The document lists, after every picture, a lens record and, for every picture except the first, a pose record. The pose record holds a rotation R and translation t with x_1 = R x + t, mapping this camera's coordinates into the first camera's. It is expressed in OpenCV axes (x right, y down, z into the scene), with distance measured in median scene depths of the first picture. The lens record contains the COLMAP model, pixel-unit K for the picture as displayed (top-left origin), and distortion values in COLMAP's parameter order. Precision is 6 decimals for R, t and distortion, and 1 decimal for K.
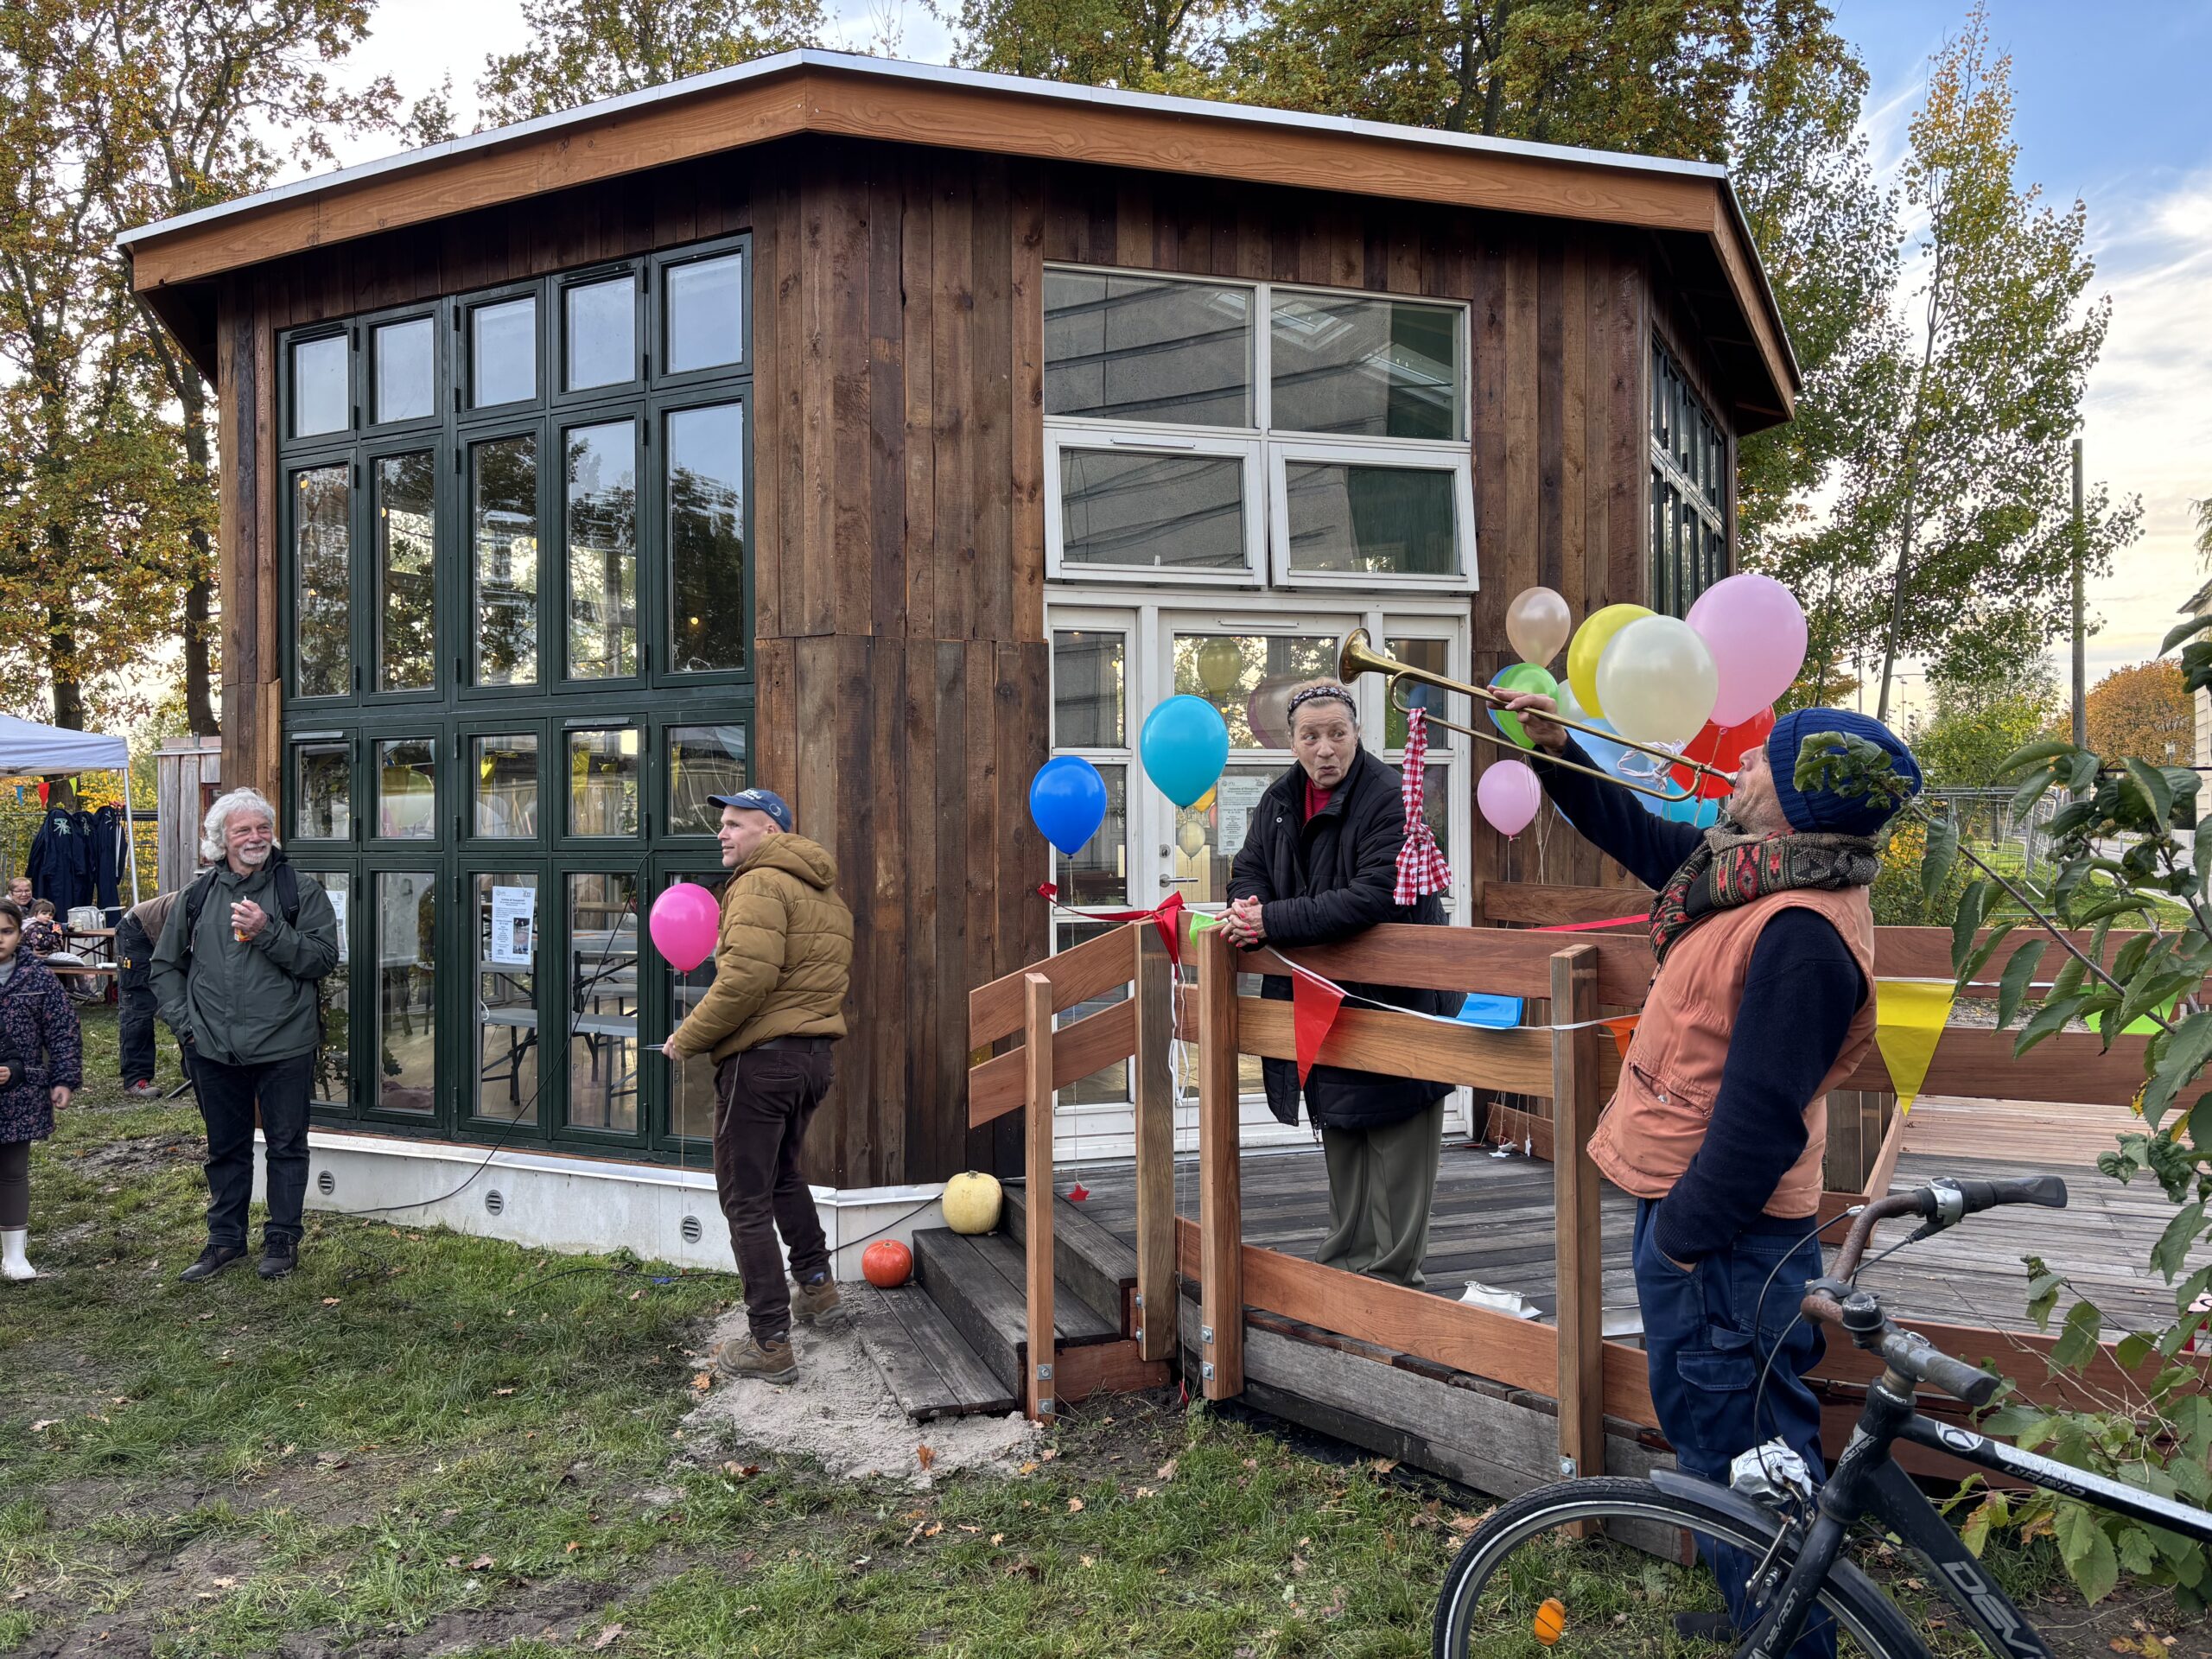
lens RADIAL K [[1652.4, 0, 1110.1], [0, 1652.4, 823.3], [0, 0, 1]] dist [0.013895, -0.008391]
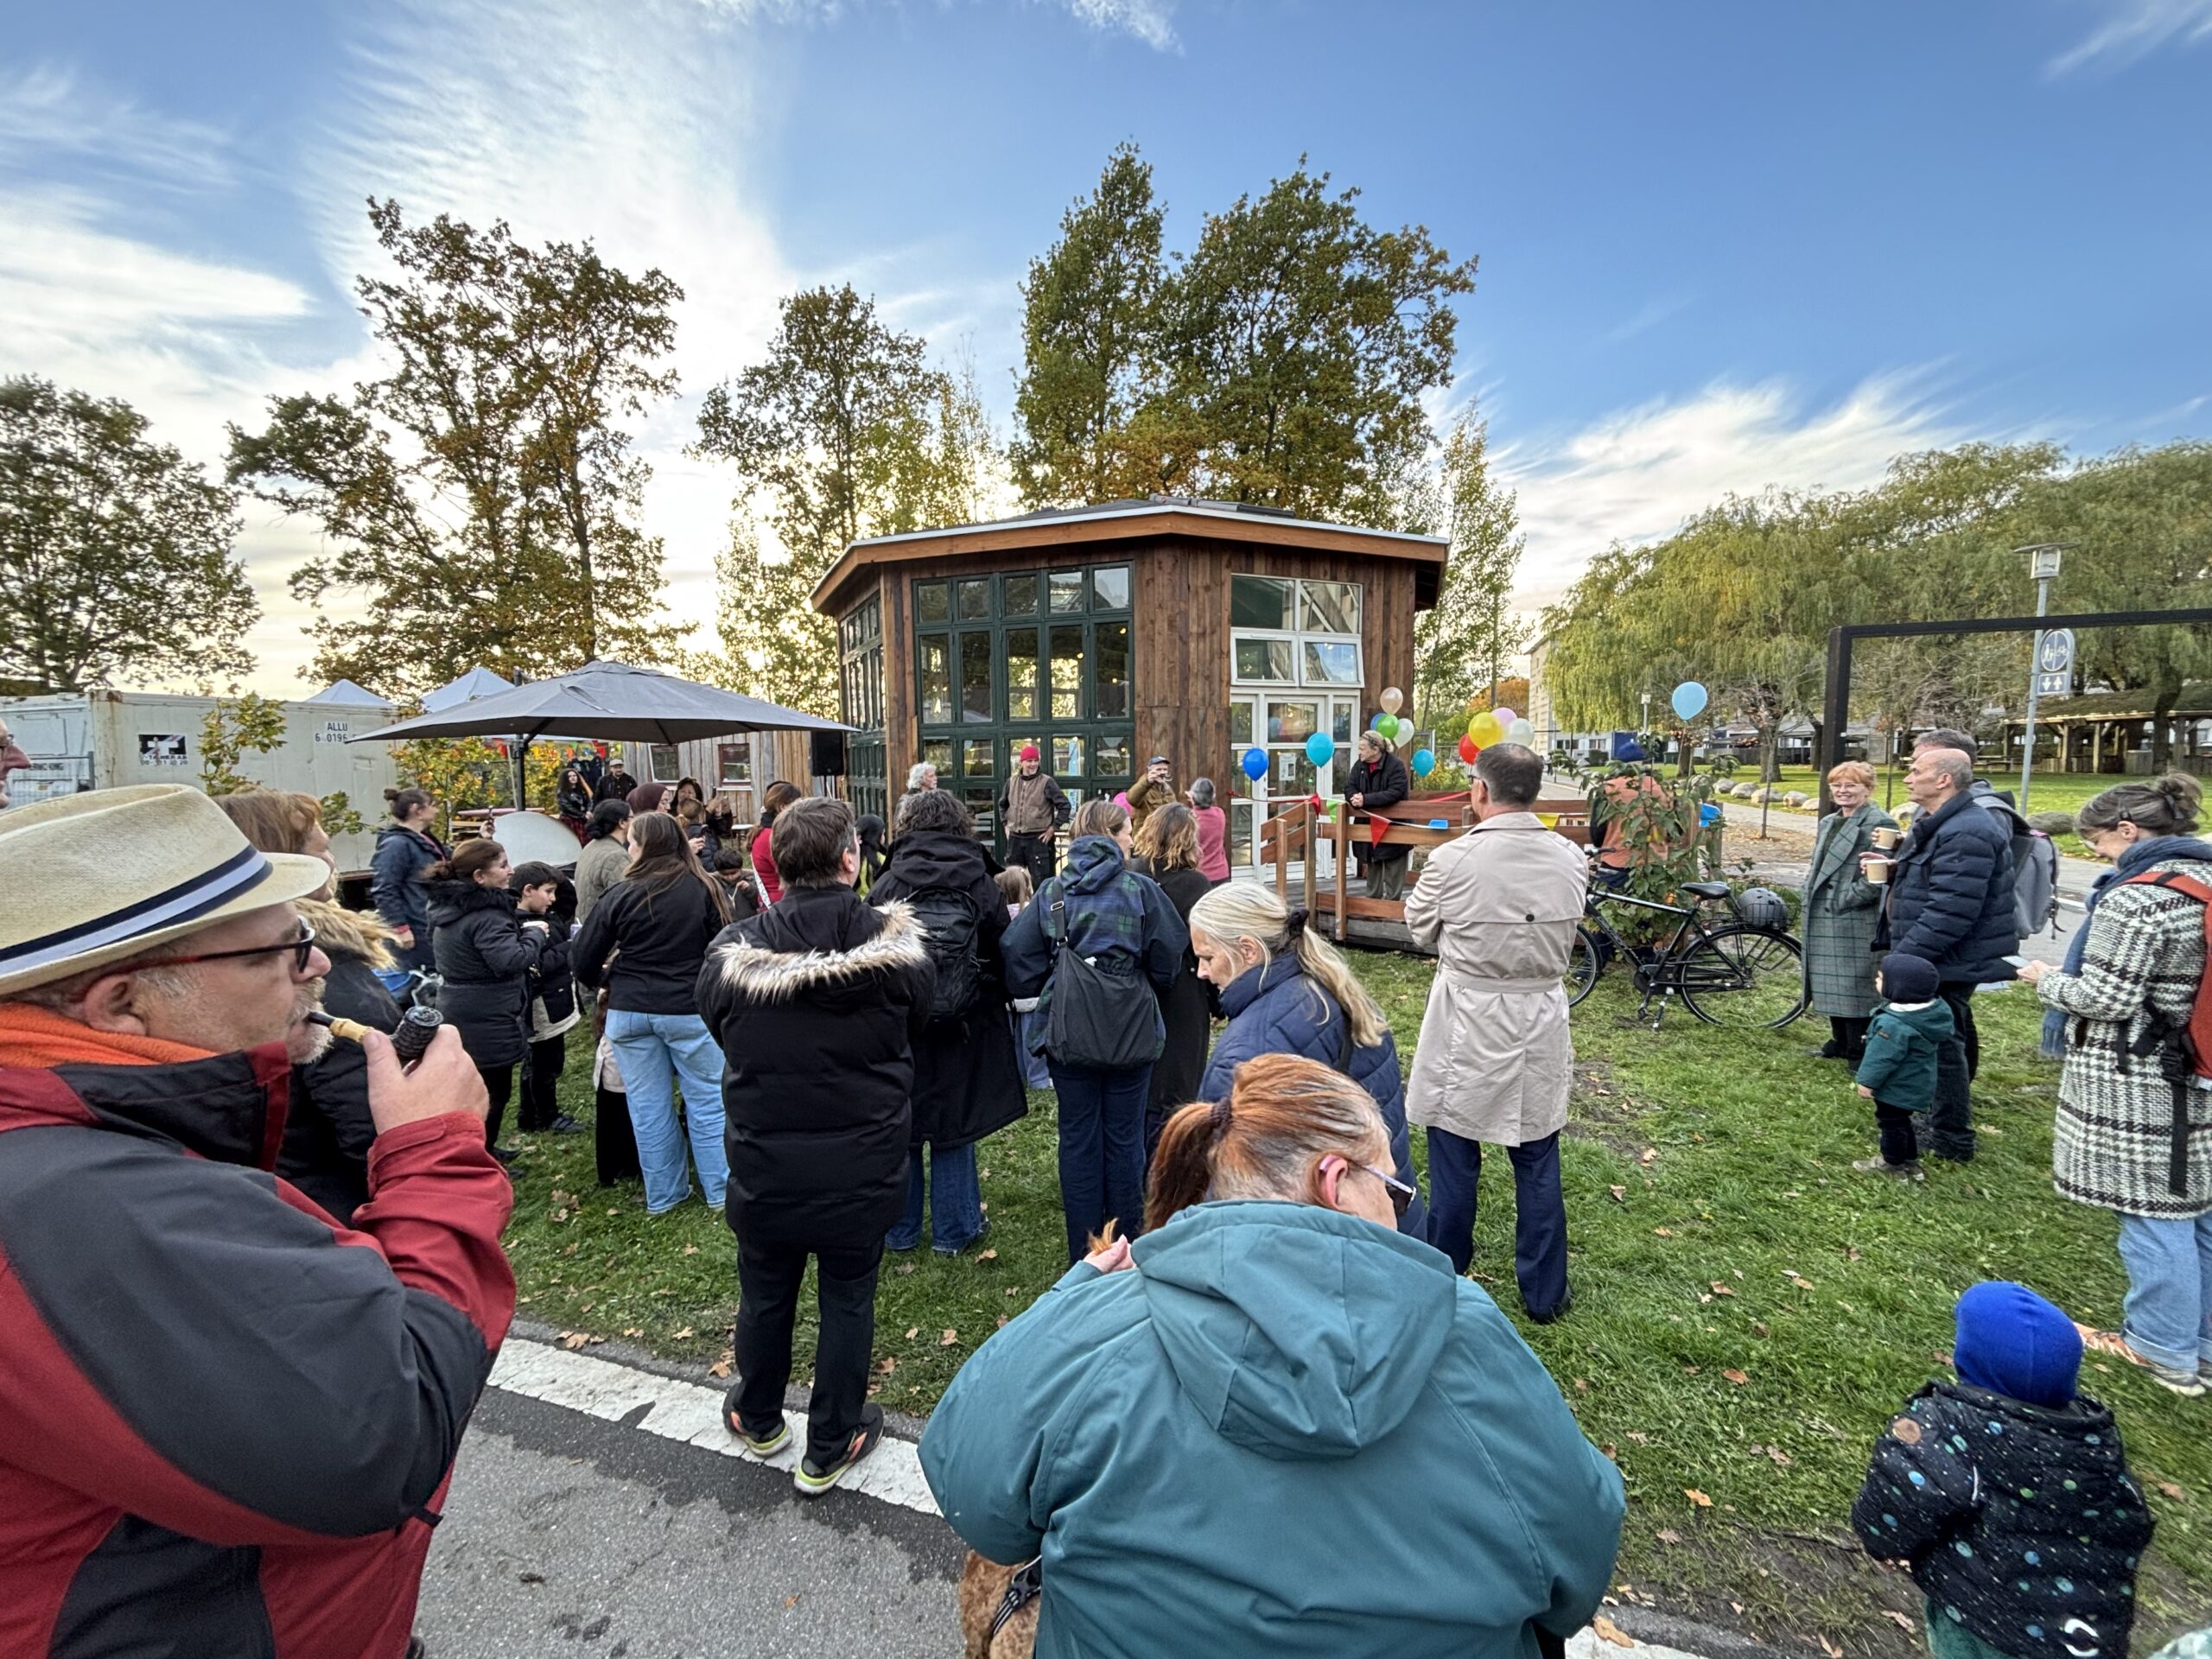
lens RADIAL K [[886.3, 0, 1098.2], [0, 886.3, 838.5], [0, 0, 1]] dist [0.000290, 0.000016]
pose [[0.990222, -0.019191, 0.138176, -0.171208], [0.006464, 0.995741, 0.091970, -0.008799], [-0.139352, -0.090177, 0.986128, -0.181643]]
